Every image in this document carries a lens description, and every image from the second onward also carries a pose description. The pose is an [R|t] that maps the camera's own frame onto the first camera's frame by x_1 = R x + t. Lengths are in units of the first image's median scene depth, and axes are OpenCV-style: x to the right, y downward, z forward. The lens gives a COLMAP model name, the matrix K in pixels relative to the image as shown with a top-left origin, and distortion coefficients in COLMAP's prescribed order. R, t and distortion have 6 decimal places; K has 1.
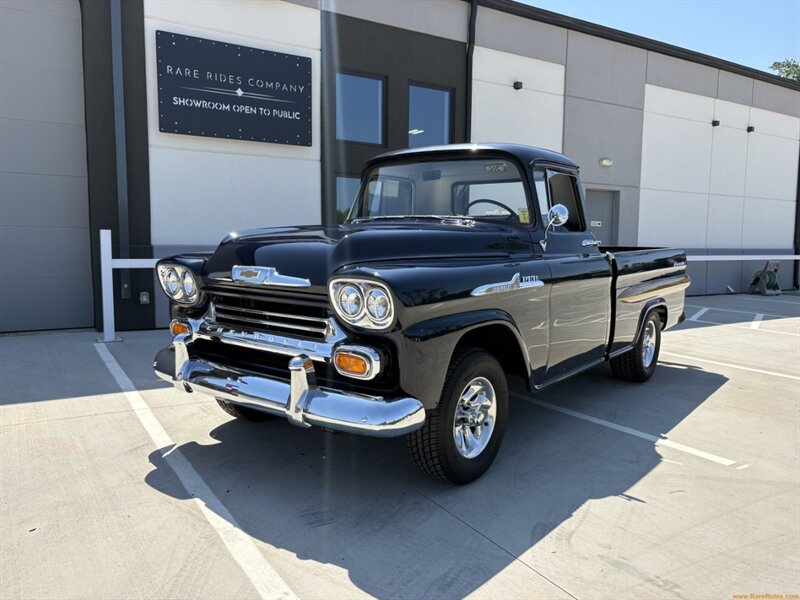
lens RADIAL K [[602.2, 0, 399.8], [0, 602.2, 298.2], [0, 0, 1]] dist [0.086886, -0.092977]
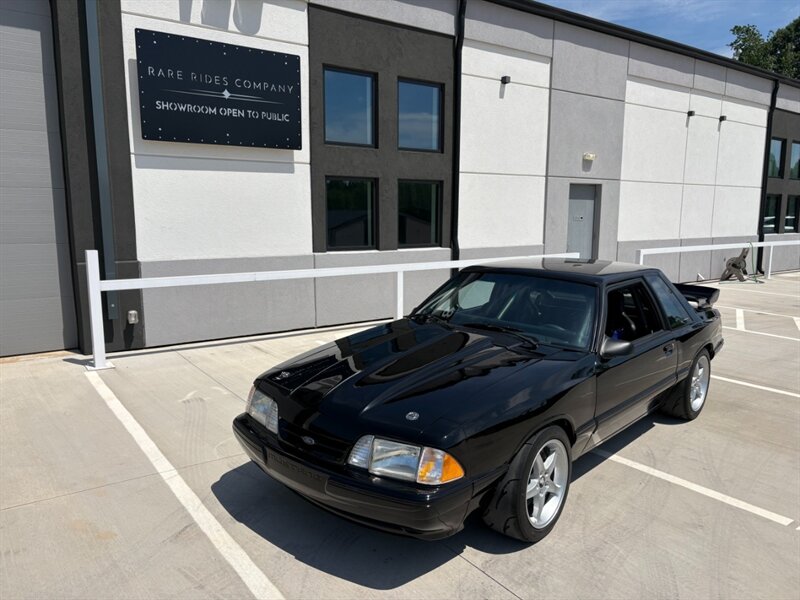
lens RADIAL K [[602.2, 0, 397.8], [0, 602.2, 300.6], [0, 0, 1]] dist [0.086886, -0.092977]
pose [[0.997272, -0.016746, 0.071885, -0.073056], [0.012769, 0.998381, 0.055431, -0.069865], [-0.072696, -0.054362, 0.995872, 0.029613]]
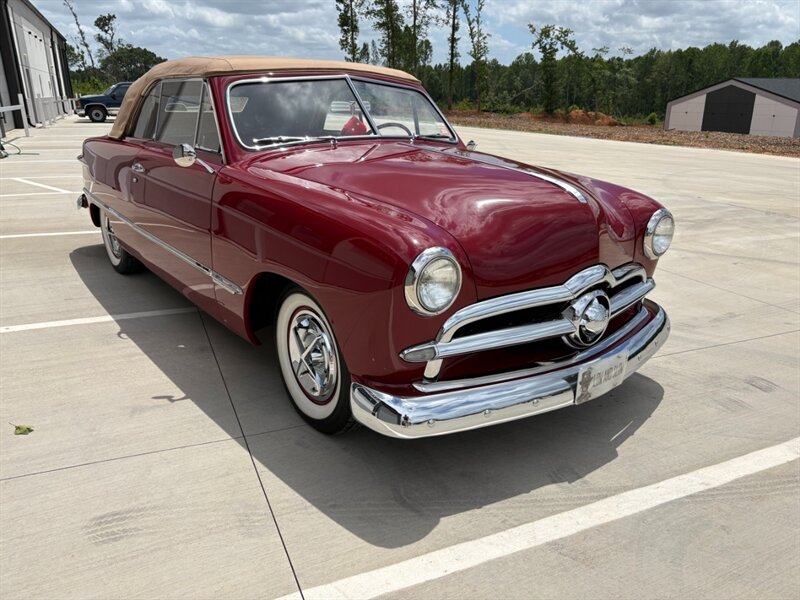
lens RADIAL K [[602.2, 0, 401.3], [0, 602.2, 298.2], [0, 0, 1]] dist [0.086886, -0.092977]
pose [[0.140934, -0.324471, 0.935337, -0.399317], [0.090341, 0.945040, 0.314225, -0.067426], [-0.985889, 0.040214, 0.162501, 0.483183]]
